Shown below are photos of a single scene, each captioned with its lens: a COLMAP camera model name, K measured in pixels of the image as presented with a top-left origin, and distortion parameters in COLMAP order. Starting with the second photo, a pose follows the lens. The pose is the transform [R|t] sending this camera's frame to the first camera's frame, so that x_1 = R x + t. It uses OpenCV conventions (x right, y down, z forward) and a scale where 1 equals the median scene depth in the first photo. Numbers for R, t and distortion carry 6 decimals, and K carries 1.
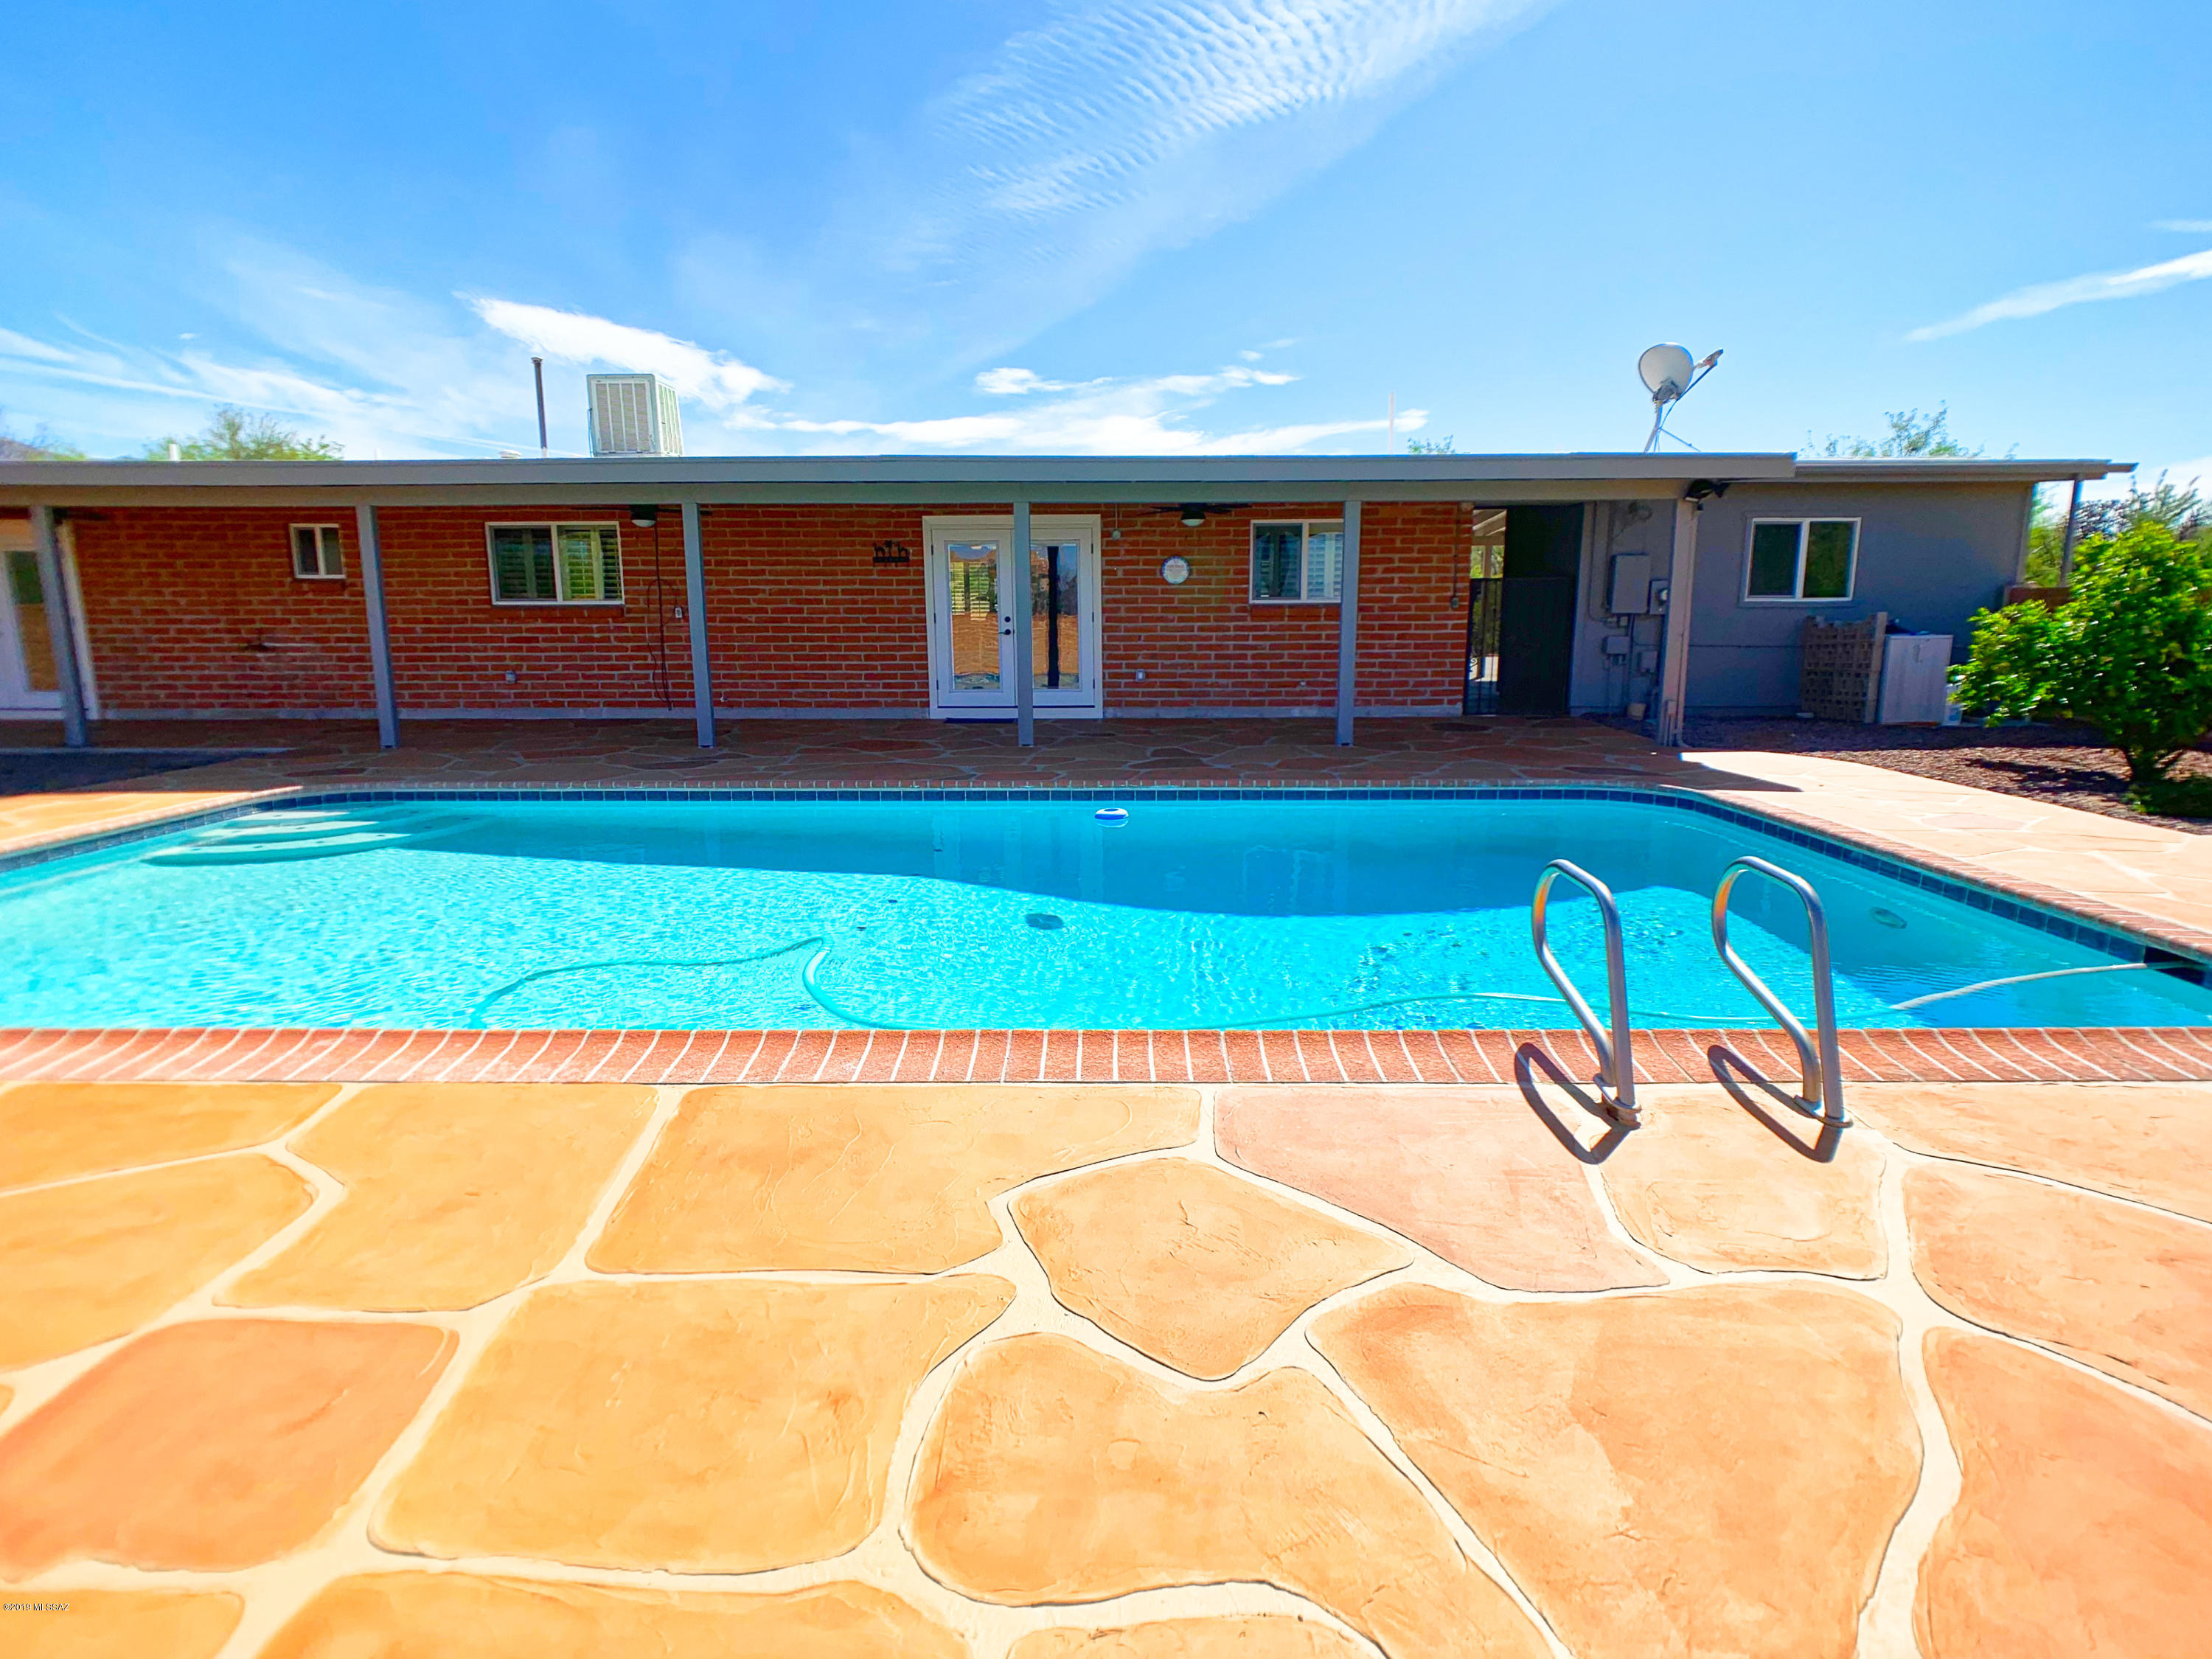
lens RADIAL K [[1302.1, 0, 1106.0], [0, 1302.1, 829.5], [0, 0, 1]] dist [0.001656, 0.000150]
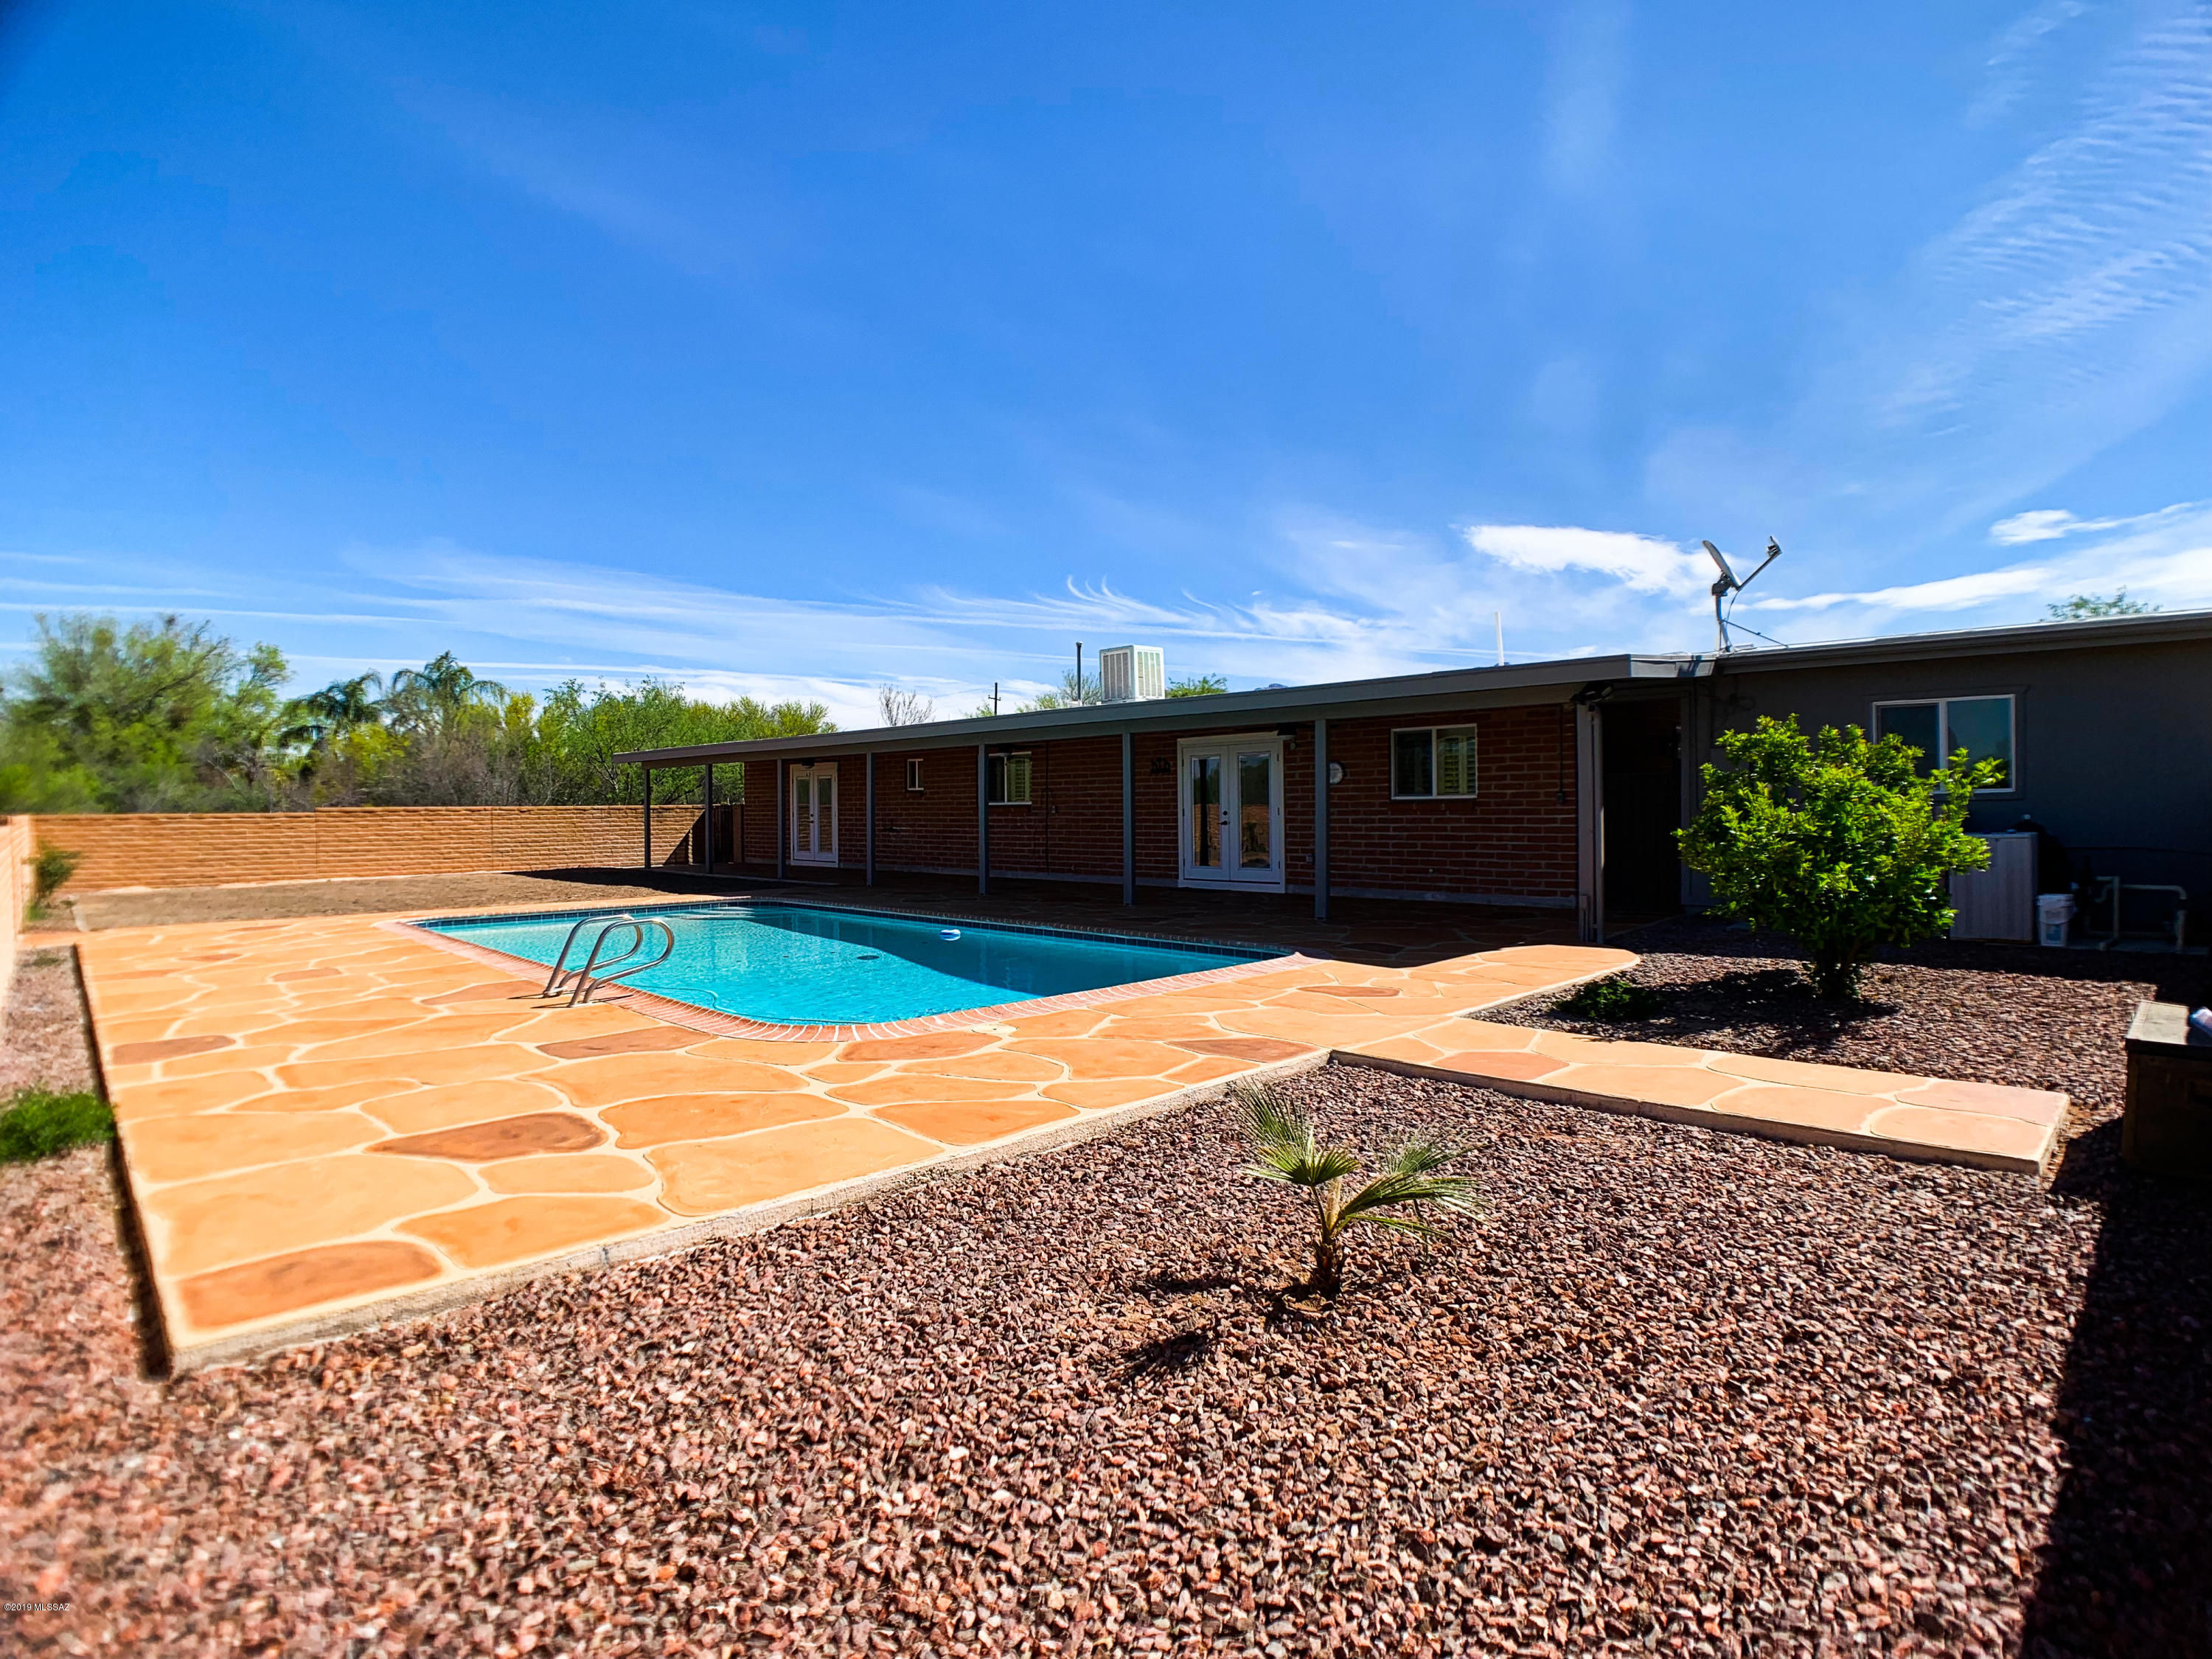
lens RADIAL K [[1634.4, 0, 1106.0], [0, 1634.4, 829.5], [0, 0, 1]] dist [-0.211141, 0.085940]
pose [[0.585979, 0.008473, -0.810282, 0.493213], [-0.125710, 0.988790, -0.080571, -0.000489], [0.800516, 0.149073, 0.580475, -0.011425]]
